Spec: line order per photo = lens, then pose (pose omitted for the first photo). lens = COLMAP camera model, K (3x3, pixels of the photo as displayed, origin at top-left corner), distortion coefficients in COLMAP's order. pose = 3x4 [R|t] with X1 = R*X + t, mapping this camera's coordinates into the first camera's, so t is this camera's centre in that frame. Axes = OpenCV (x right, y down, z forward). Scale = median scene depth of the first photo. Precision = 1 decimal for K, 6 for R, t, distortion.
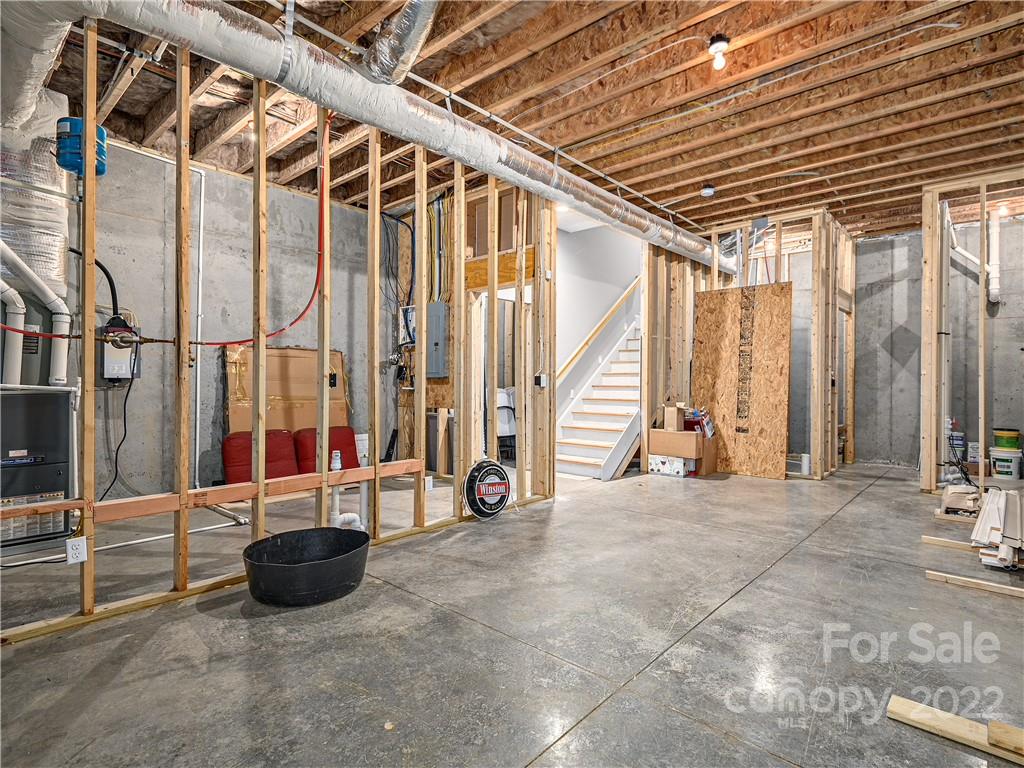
lens RADIAL K [[534.9, 0, 512.4], [0, 534.9, 381.2], [0, 0, 1]] dist [0.017447, -0.006429]
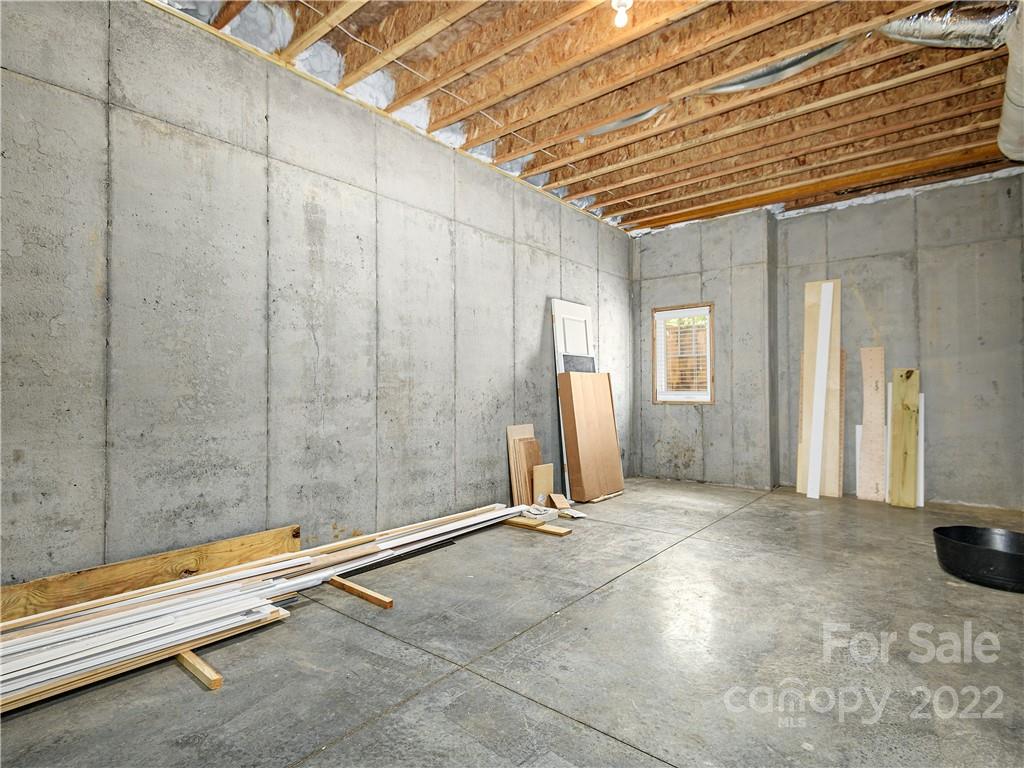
lens RADIAL K [[534.9, 0, 511.7], [0, 534.9, 385.3], [0, 0, 1]] dist [0.017447, -0.006429]
pose [[-0.999208, -0.008621, -0.038852, 0.634749], [-0.008727, 0.999959, 0.002542, -0.005353], [0.038829, 0.002879, -0.999242, 1.980704]]
